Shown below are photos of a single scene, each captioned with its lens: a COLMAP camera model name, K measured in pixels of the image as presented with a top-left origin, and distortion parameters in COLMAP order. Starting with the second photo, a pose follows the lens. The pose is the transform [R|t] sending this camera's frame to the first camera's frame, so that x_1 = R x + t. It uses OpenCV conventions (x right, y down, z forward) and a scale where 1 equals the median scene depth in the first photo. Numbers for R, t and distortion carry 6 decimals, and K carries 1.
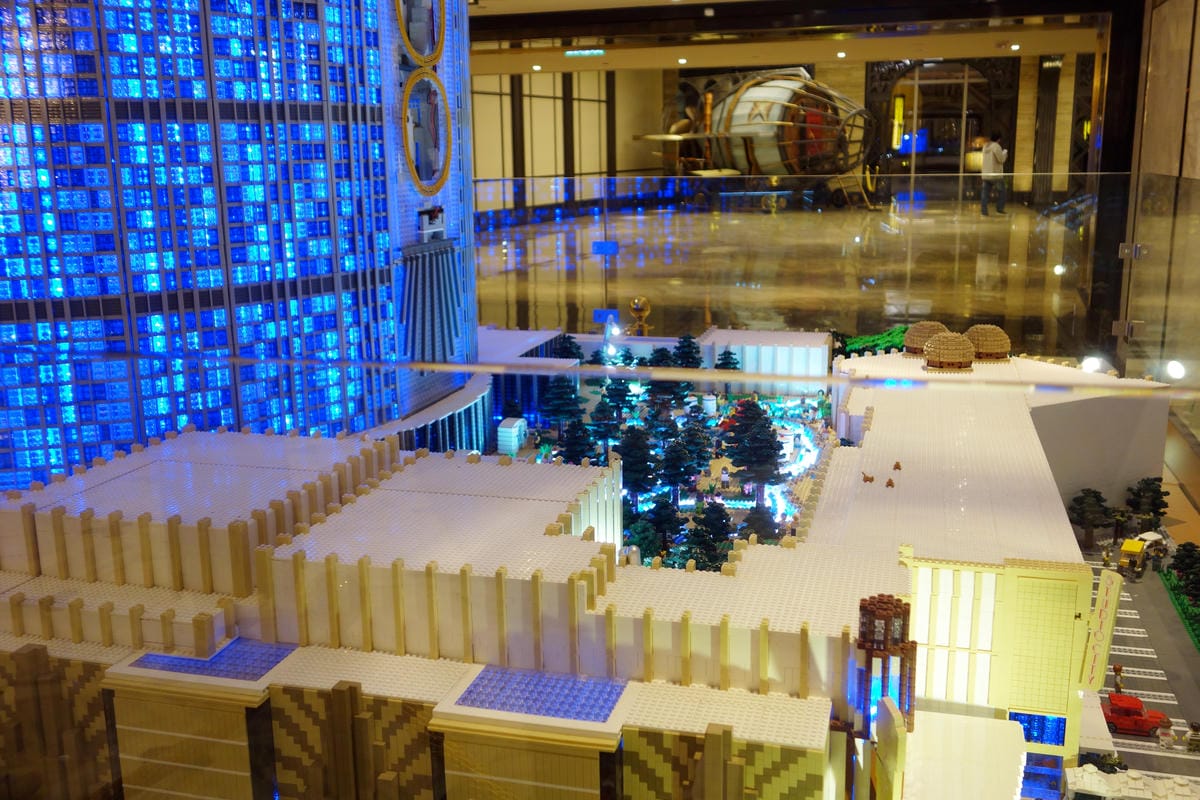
lens RADIAL K [[1172.8, 0, 600.0], [0, 1172.8, 400.0], [0, 0, 1]] dist [0.009105, 0.017084]
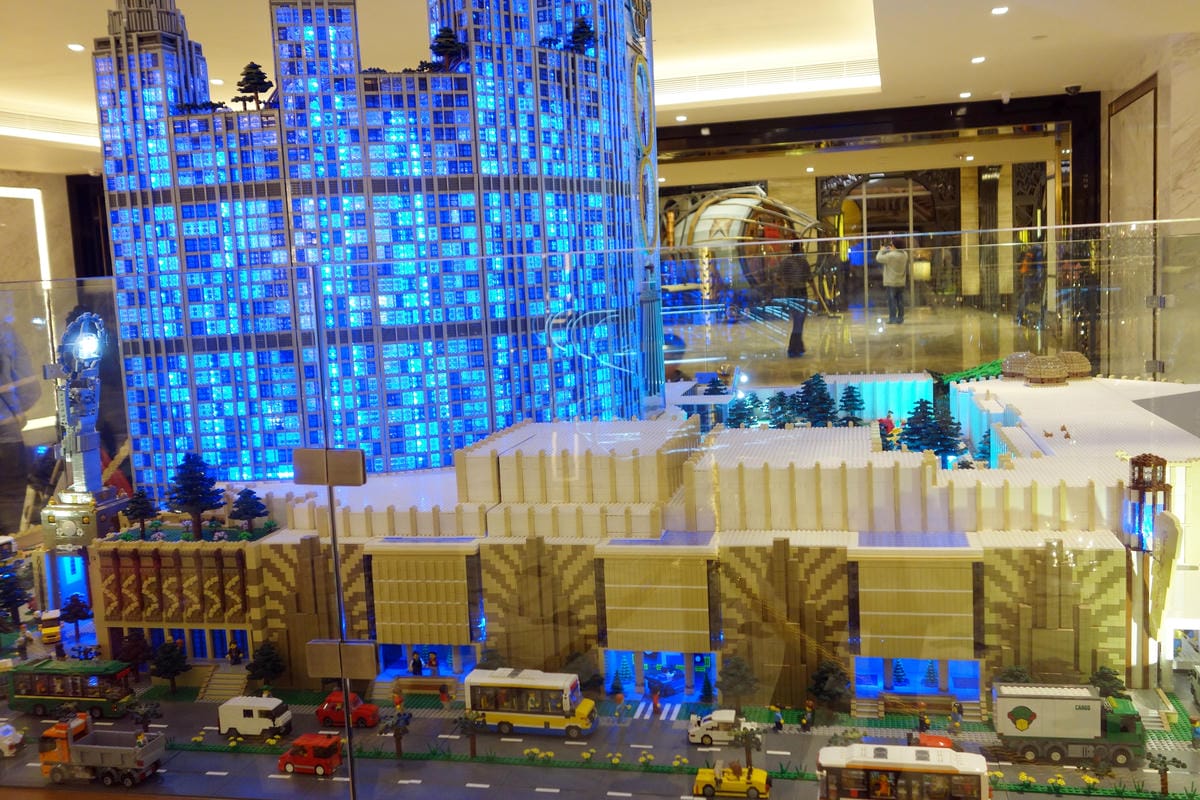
lens RADIAL K [[1172.8, 0, 600.0], [0, 1172.8, 400.0], [0, 0, 1]] dist [0.009105, 0.017084]
pose [[0.998404, -0.037364, 0.042352, -0.183546], [0.041512, 0.993947, -0.101720, 0.077403], [-0.038295, 0.103316, 0.993911, -0.172676]]
